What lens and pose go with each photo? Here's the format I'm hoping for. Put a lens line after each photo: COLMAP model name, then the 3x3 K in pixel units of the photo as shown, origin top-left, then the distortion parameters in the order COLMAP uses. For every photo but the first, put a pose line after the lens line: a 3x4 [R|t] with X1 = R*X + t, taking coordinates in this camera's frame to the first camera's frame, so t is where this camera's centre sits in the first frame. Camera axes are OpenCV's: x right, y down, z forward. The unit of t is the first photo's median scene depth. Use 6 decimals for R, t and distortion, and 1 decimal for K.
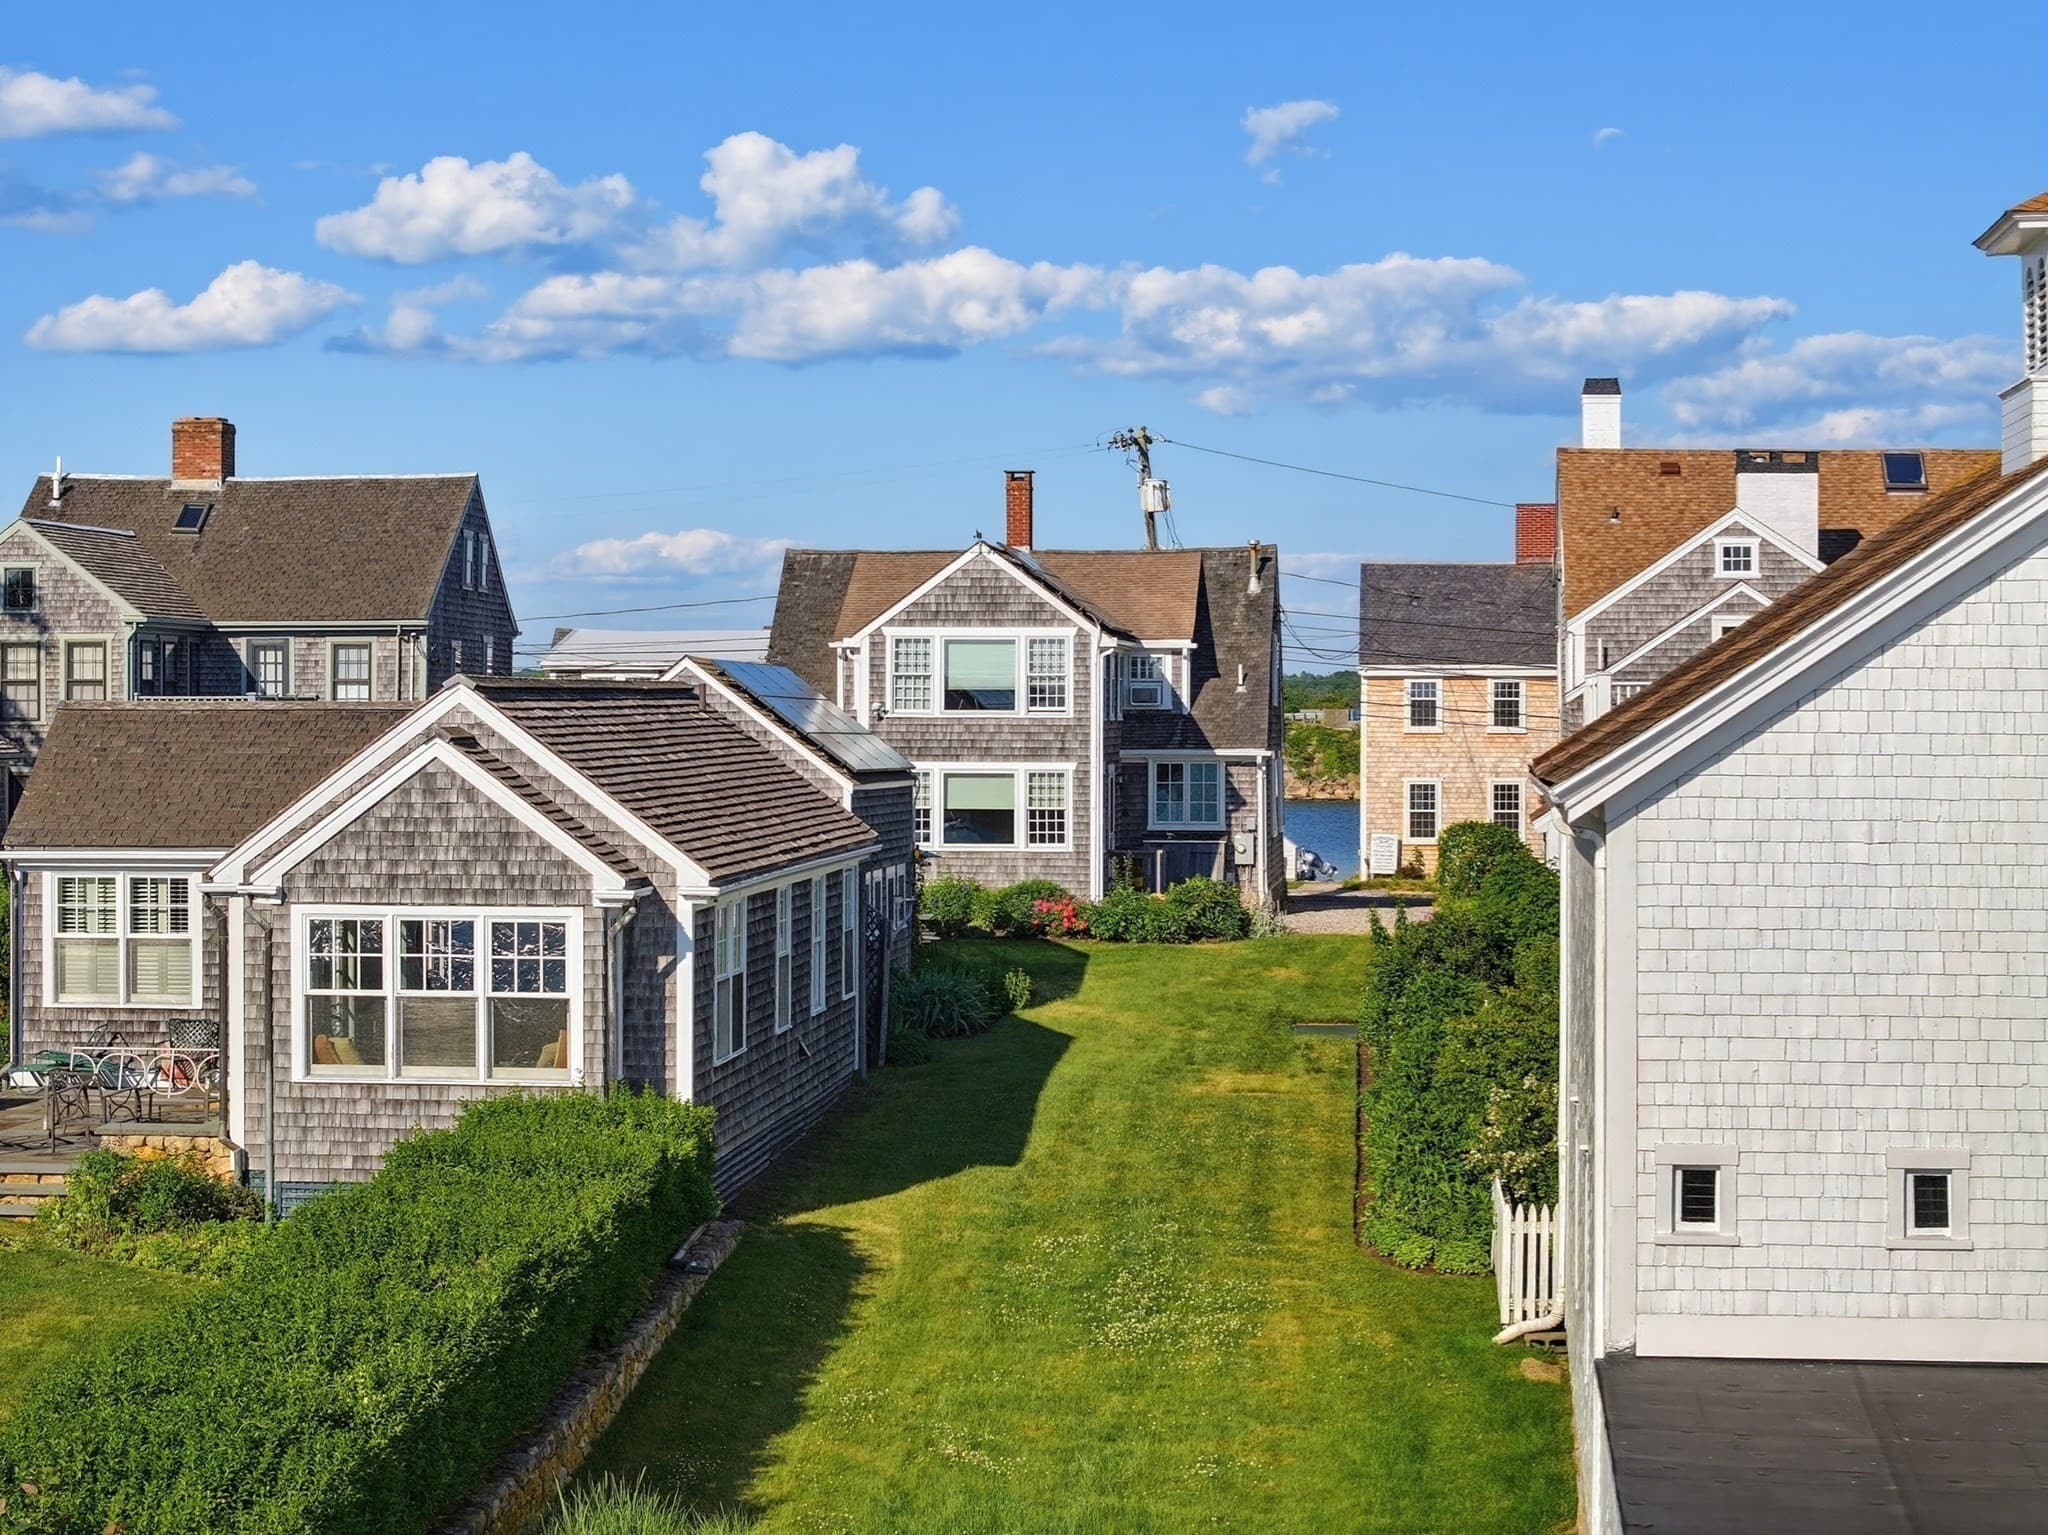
lens RADIAL K [[4598.1, 0, 1023.9], [0, 4598.1, 766.0], [0, 0, 1]] dist [-0.133870, 0.000000]
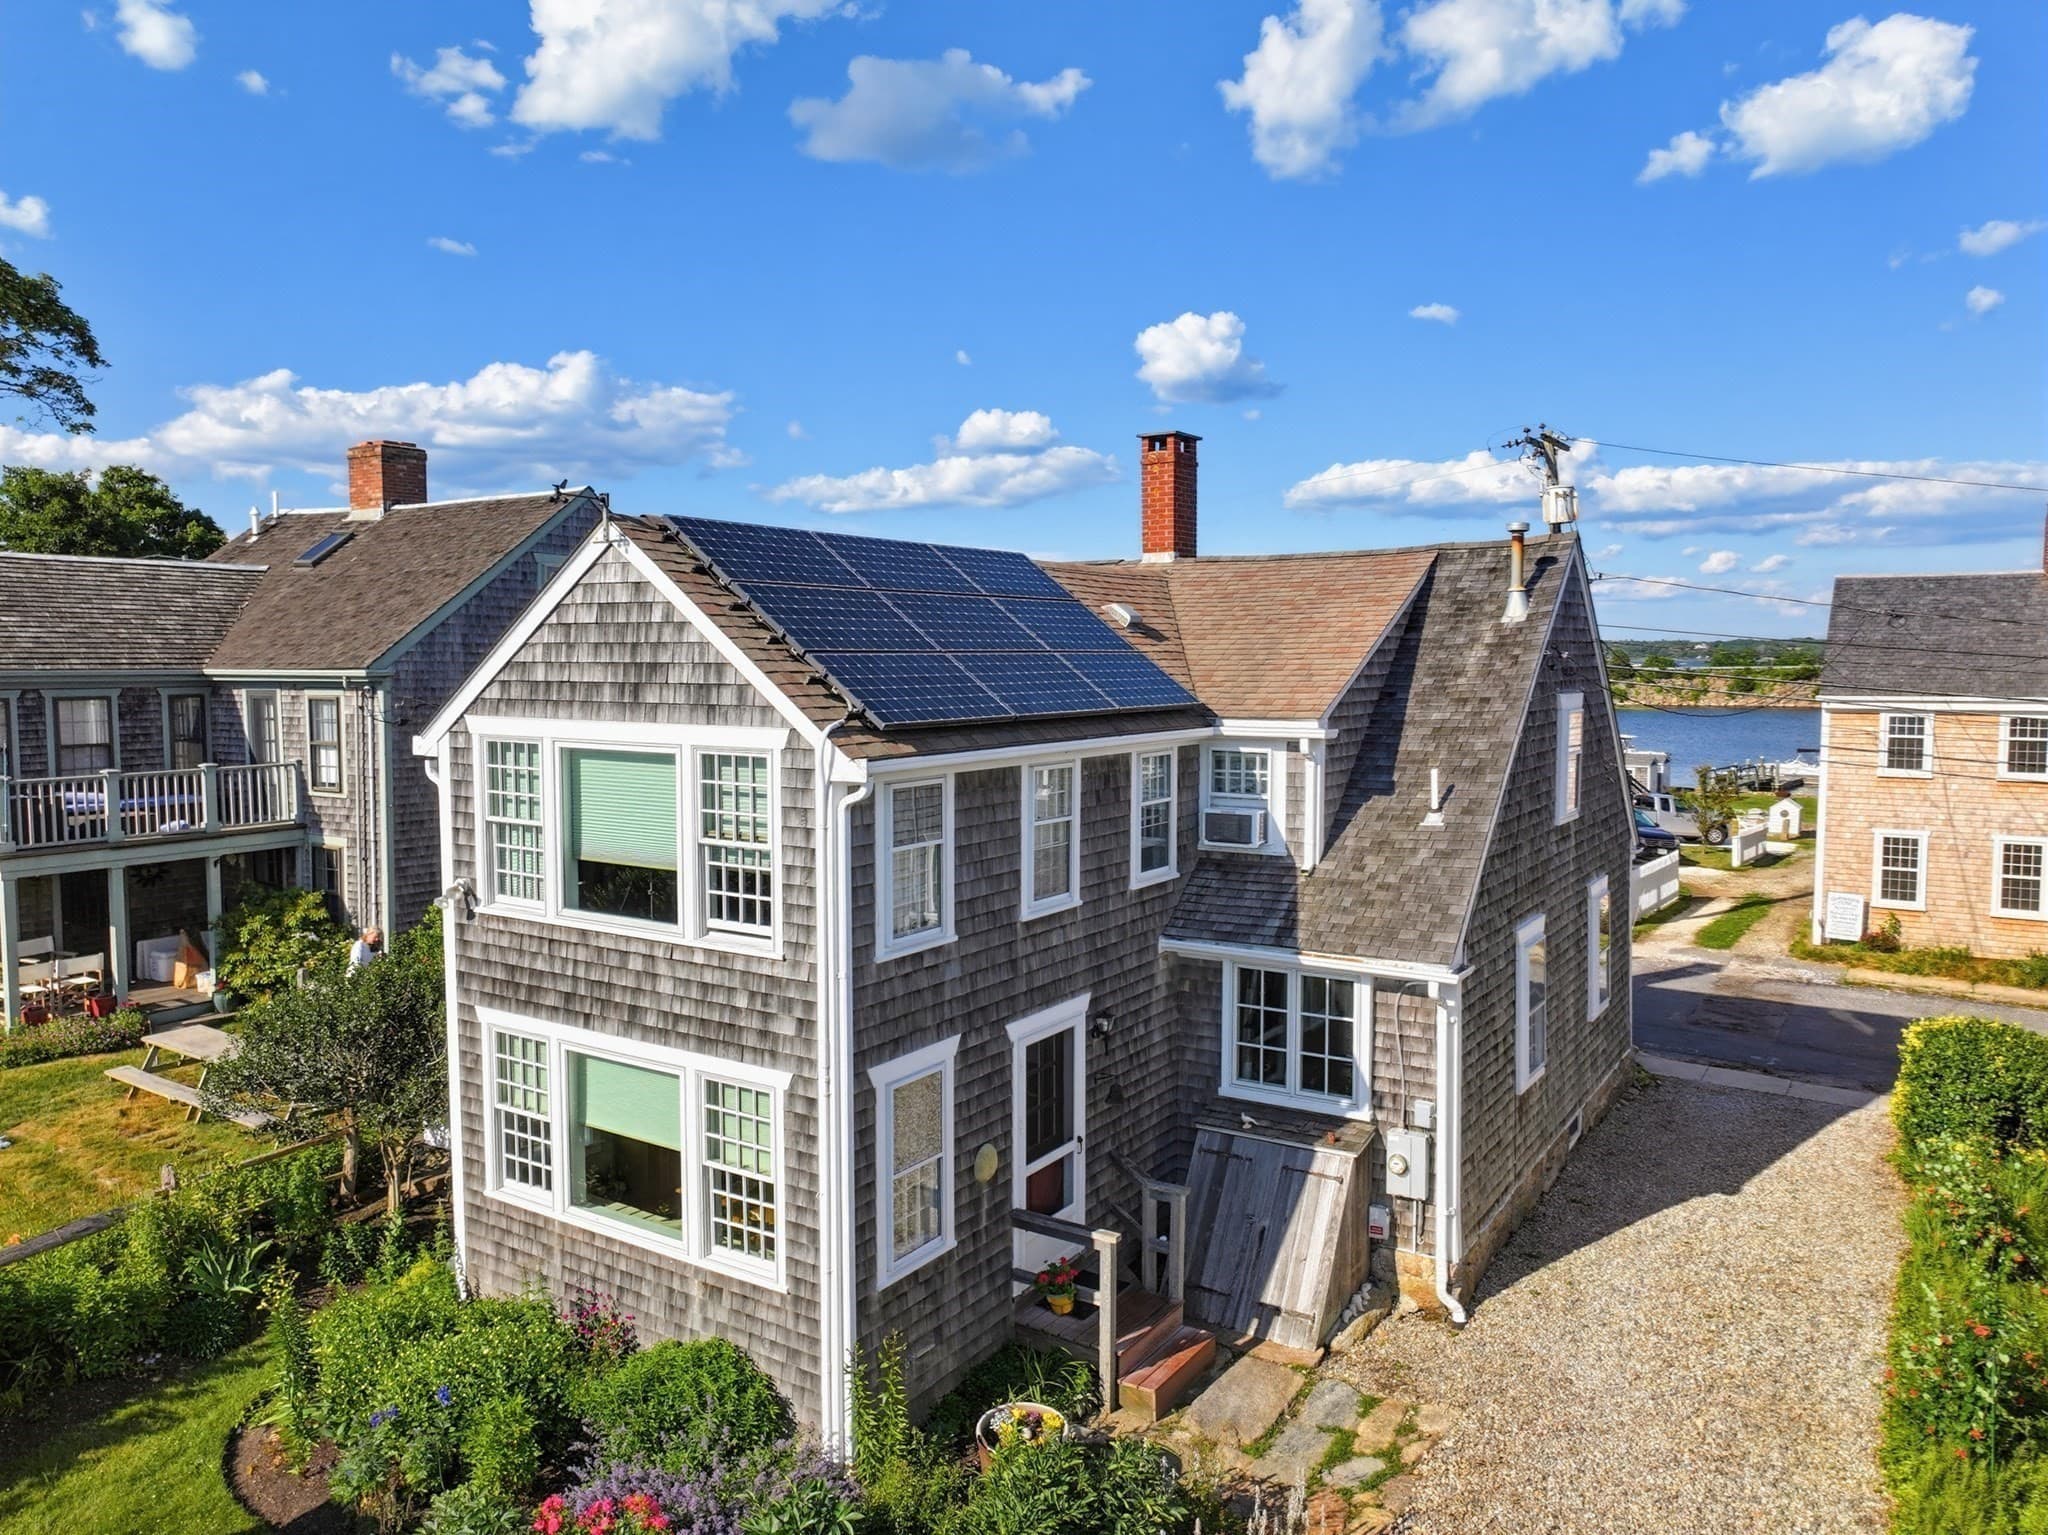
lens RADIAL K [[1450.8, 0, 1024.7], [0, 1450.8, 759.7], [0, 0, 1]] dist [0.012100, 0.005305]
pose [[0.890267, 0.031820, -0.454325, 0.084297], [-0.002866, 0.997928, 0.064278, -0.035331], [0.455429, -0.055922, 0.888514, 0.898572]]
